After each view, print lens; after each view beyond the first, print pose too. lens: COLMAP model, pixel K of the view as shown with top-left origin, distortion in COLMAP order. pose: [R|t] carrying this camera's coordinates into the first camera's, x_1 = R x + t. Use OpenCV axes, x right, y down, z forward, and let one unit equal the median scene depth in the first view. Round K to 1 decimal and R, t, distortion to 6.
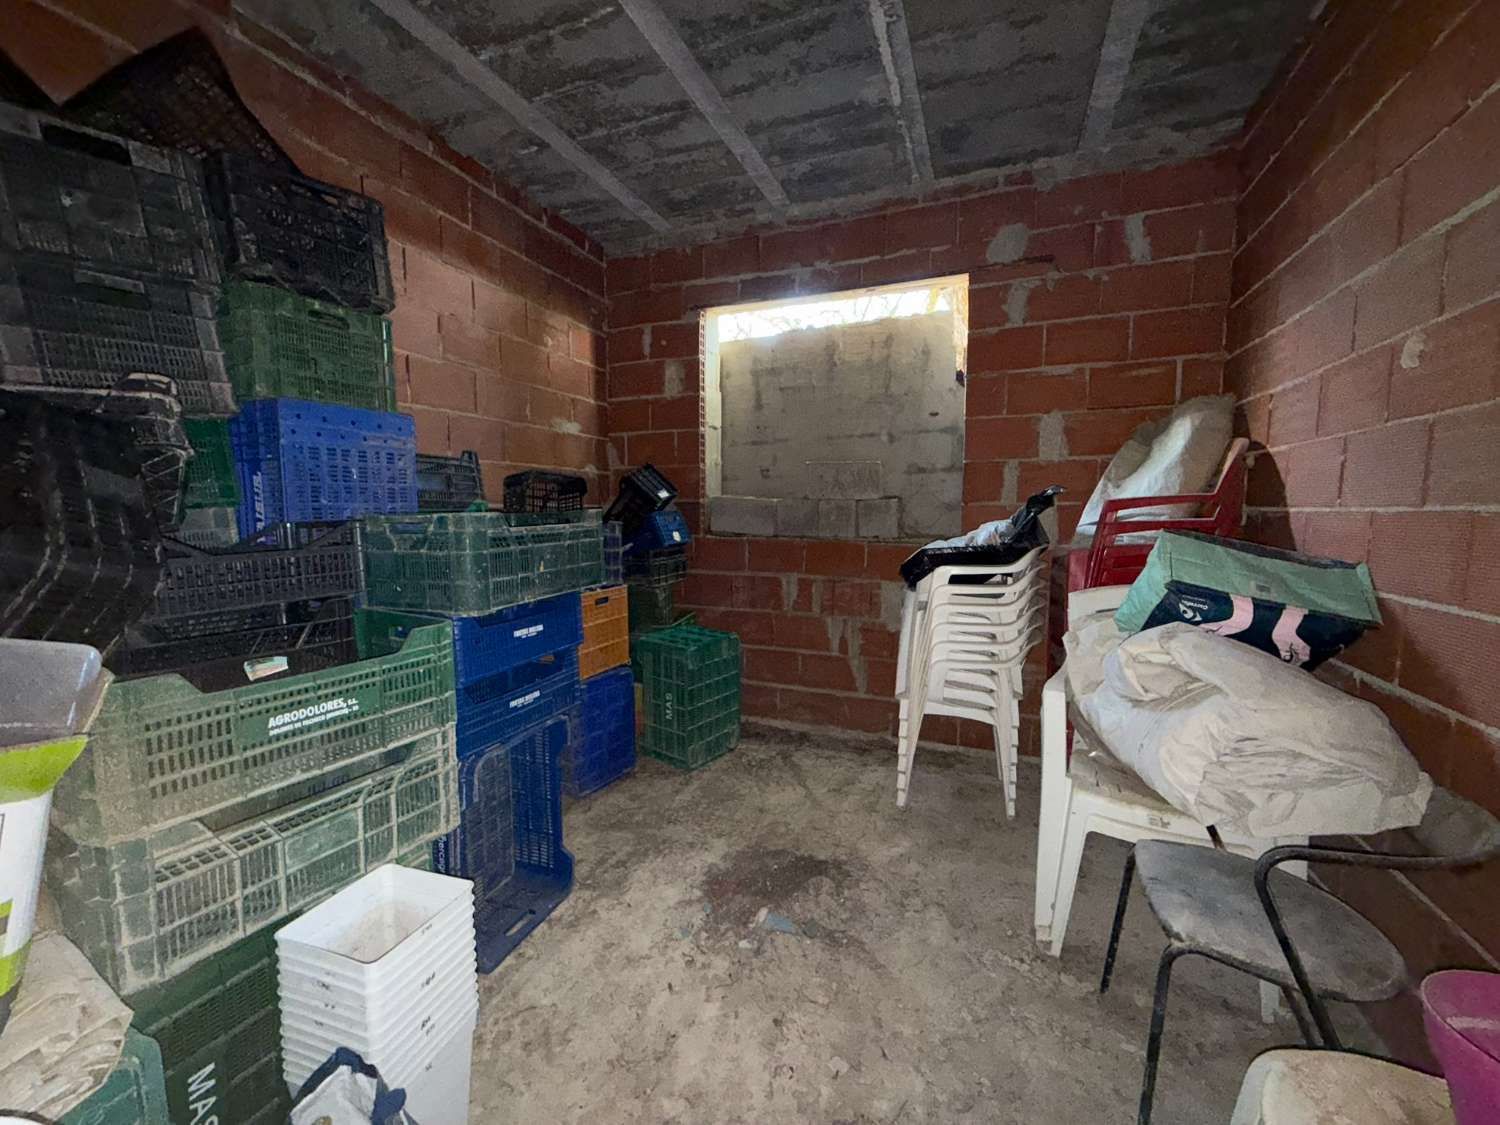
lens RADIAL K [[596.0, 0, 750.7], [0, 596.0, 557.9], [0, 0, 1]] dist [0.001446, 0.000074]
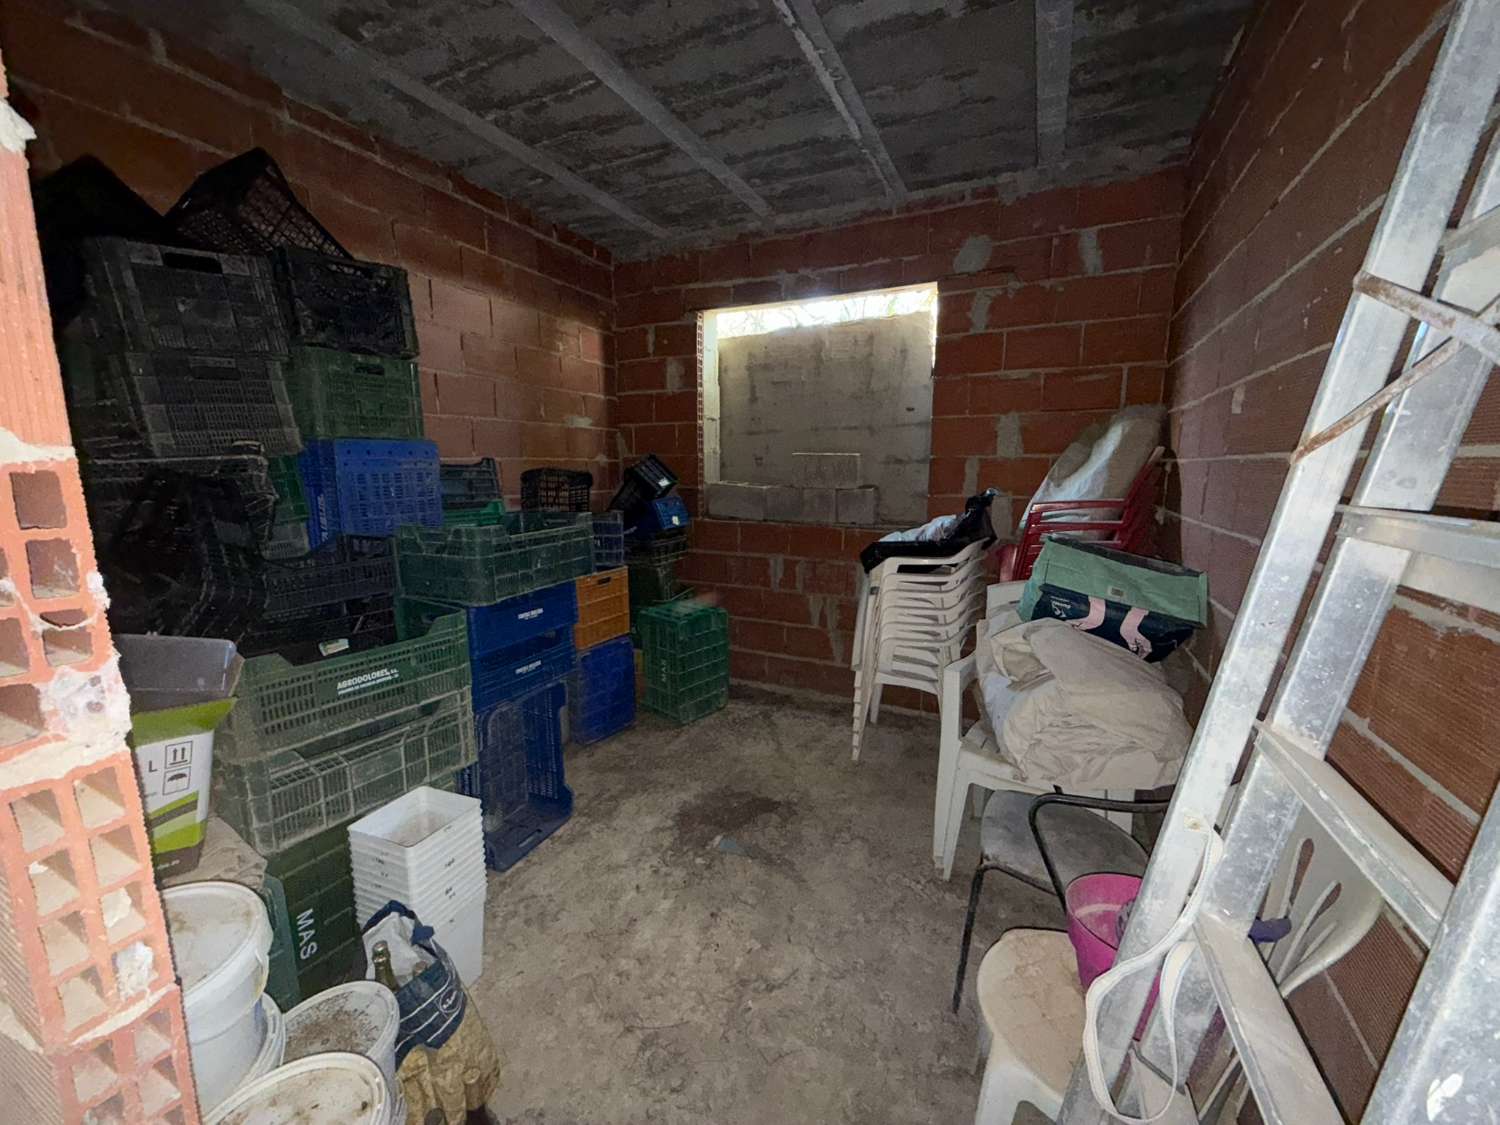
lens RADIAL K [[596.0, 0, 750.7], [0, 596.0, 557.9], [0, 0, 1]] dist [0.001446, 0.000074]
pose [[0.997909, 0.010512, -0.063774, 0.123121], [-0.006118, 0.997619, 0.068701, -0.061173], [0.064345, -0.068167, 0.995597, -0.155101]]
